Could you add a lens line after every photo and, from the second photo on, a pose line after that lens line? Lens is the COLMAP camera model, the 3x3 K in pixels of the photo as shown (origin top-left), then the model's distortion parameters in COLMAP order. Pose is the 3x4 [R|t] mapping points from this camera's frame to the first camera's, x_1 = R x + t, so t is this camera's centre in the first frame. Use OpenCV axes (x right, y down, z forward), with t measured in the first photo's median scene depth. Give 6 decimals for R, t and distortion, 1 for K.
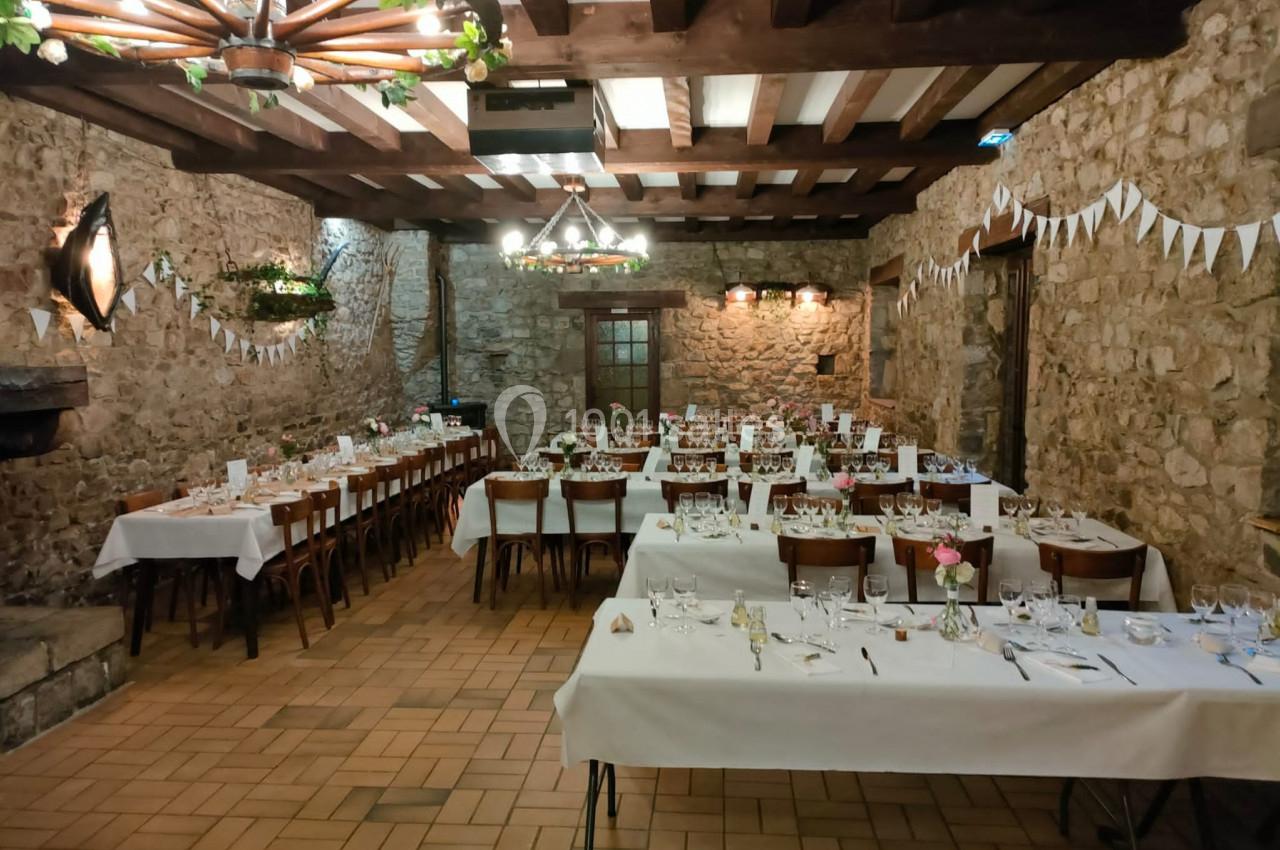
lens RADIAL K [[915.6, 0, 642.7], [0, 915.6, 424.4], [0, 0, 1]] dist [-0.017513, -0.011470]
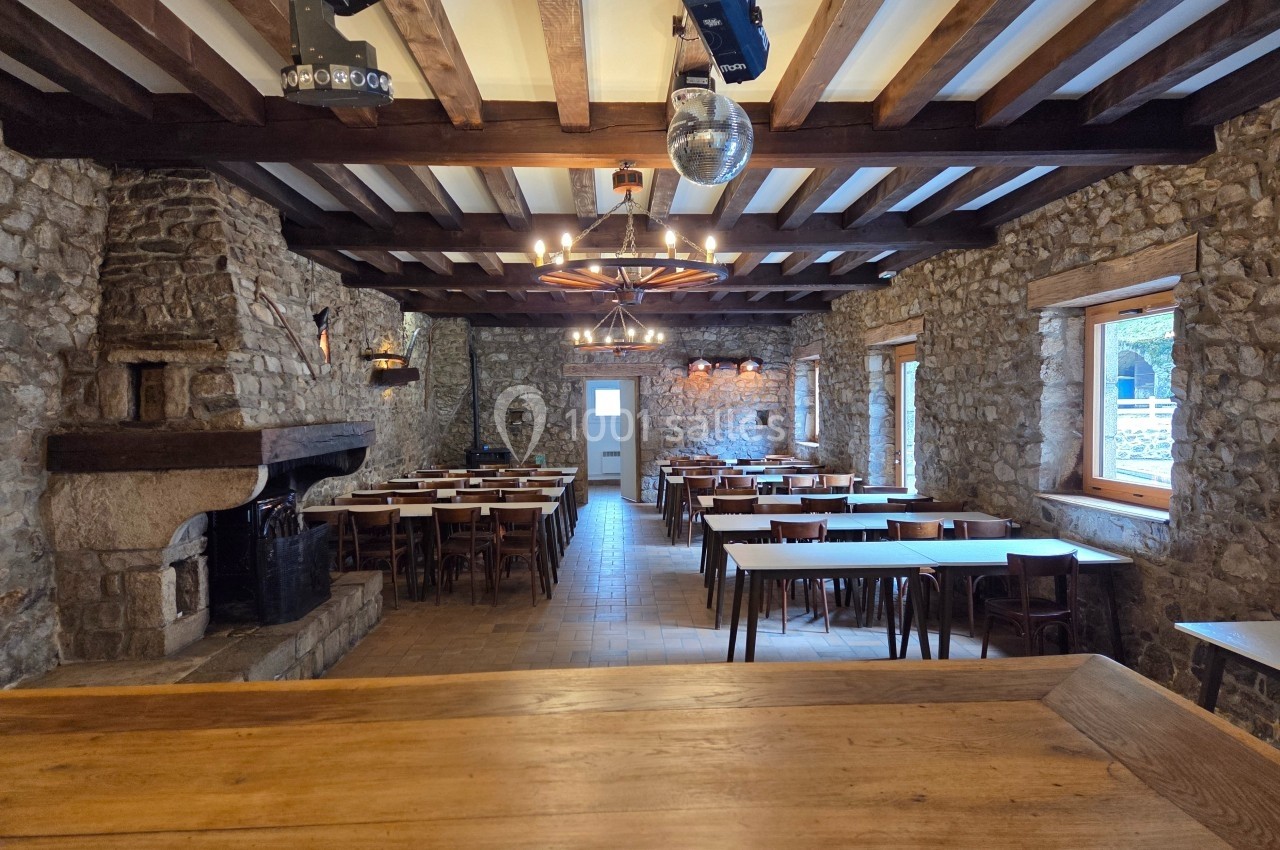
lens RADIAL K [[847.9, 0, 639.9], [0, 847.9, 422.1], [0, 0, 1]] dist [0.012066, 0.001941]
pose [[0.993964, -0.008137, 0.109400, -0.205539], [0.014711, 0.998125, -0.059417, 0.024696], [-0.108712, 0.060668, 0.992220, -0.401424]]
